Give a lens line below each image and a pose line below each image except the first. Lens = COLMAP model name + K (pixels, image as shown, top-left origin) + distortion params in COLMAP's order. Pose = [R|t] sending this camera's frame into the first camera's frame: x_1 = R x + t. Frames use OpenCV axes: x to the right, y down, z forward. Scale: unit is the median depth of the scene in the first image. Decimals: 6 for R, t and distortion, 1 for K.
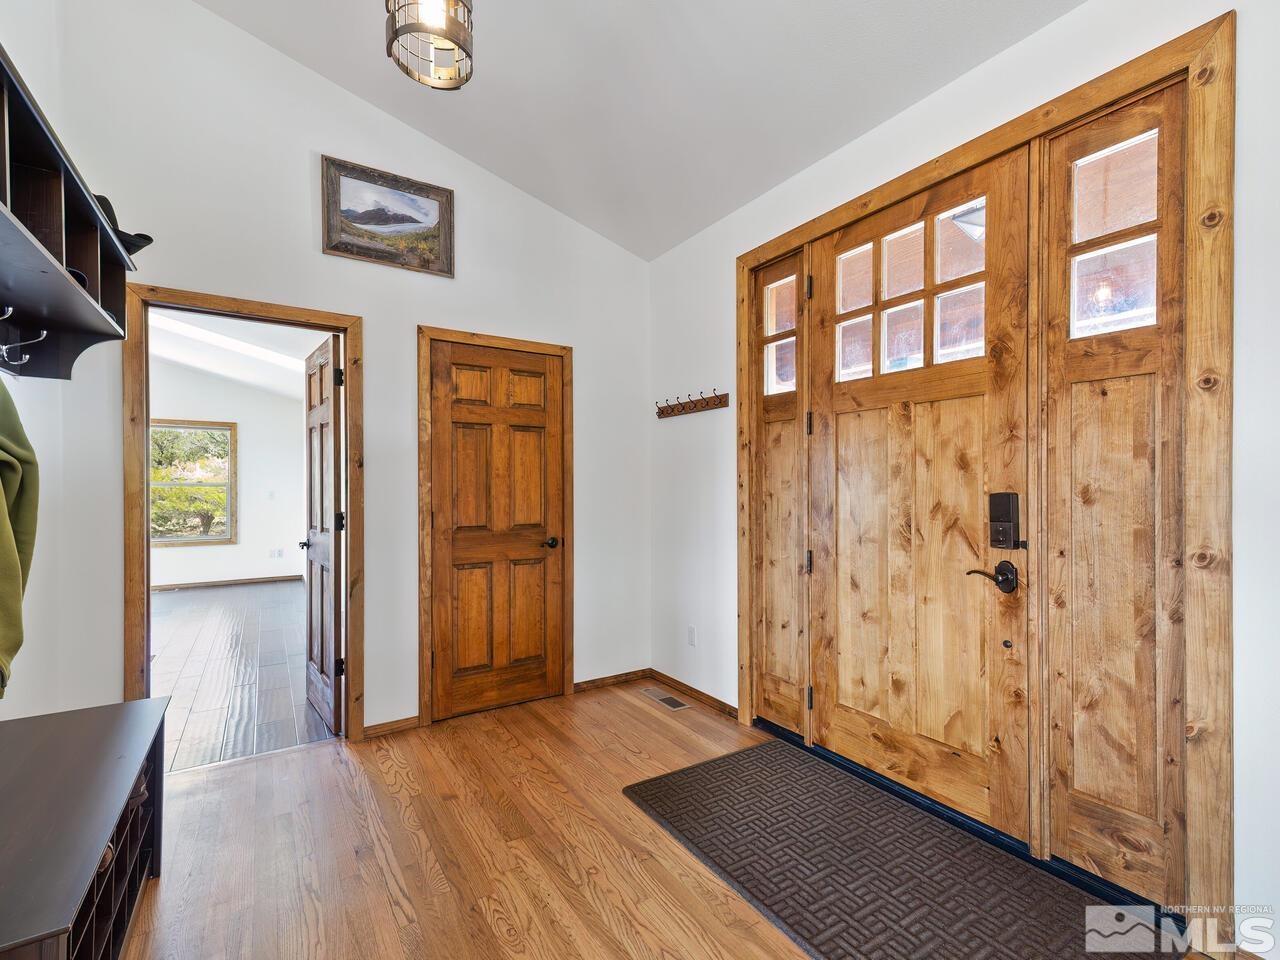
lens RADIAL K [[583.2, 0, 634.5], [0, 583.2, 479.8], [0, 0, 1]] dist [0.024722, -0.000975]
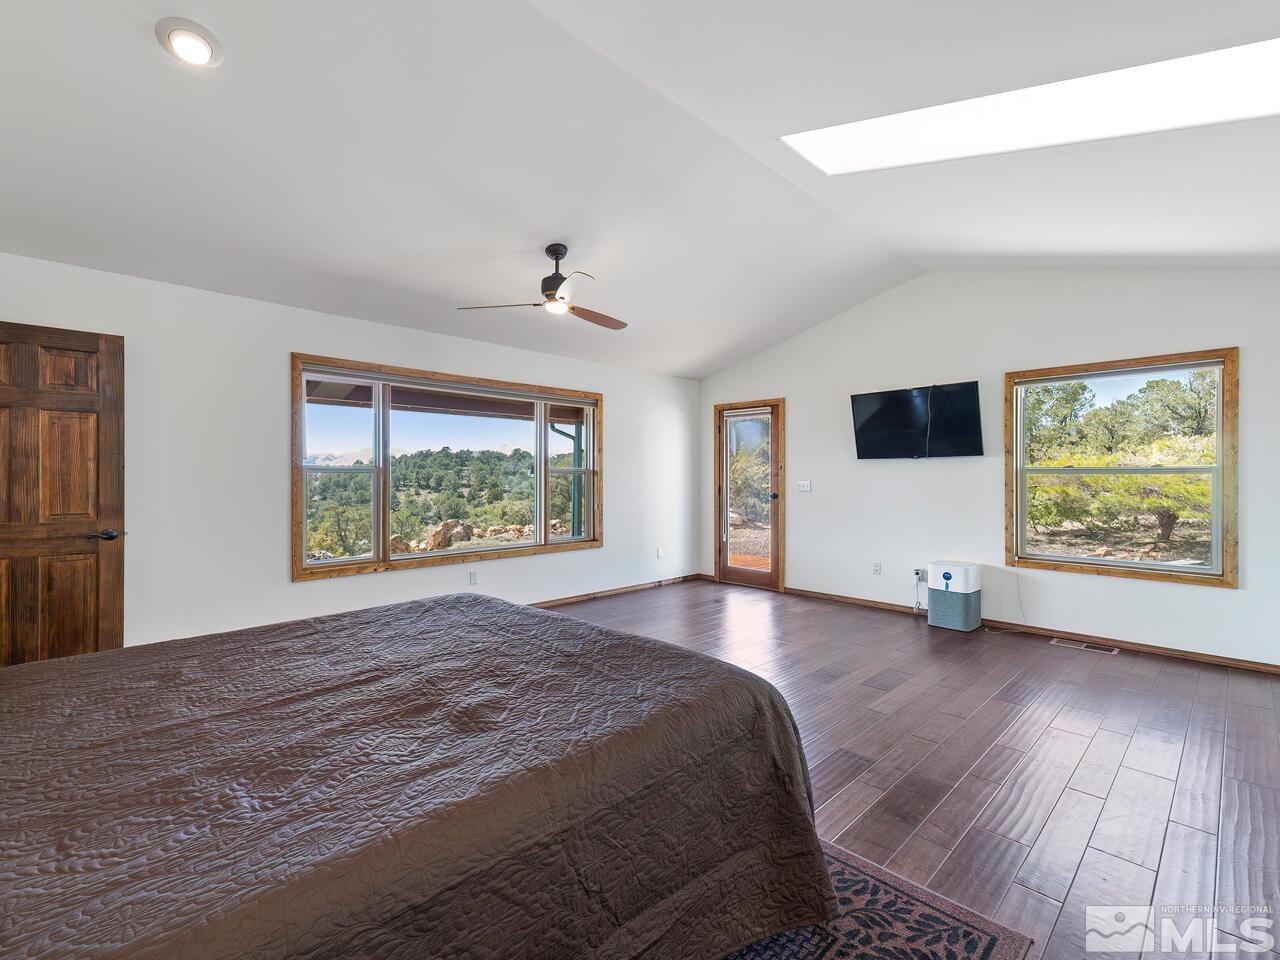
lens RADIAL K [[583.2, 0, 634.5], [0, 583.2, 479.8], [0, 0, 1]] dist [0.024722, -0.000975]
pose [[0.213269, 0.010354, -0.976939, -0.147377], [0.008744, 0.999884, 0.012506, 0.002558], [0.976954, -0.011210, 0.213154, 0.200561]]
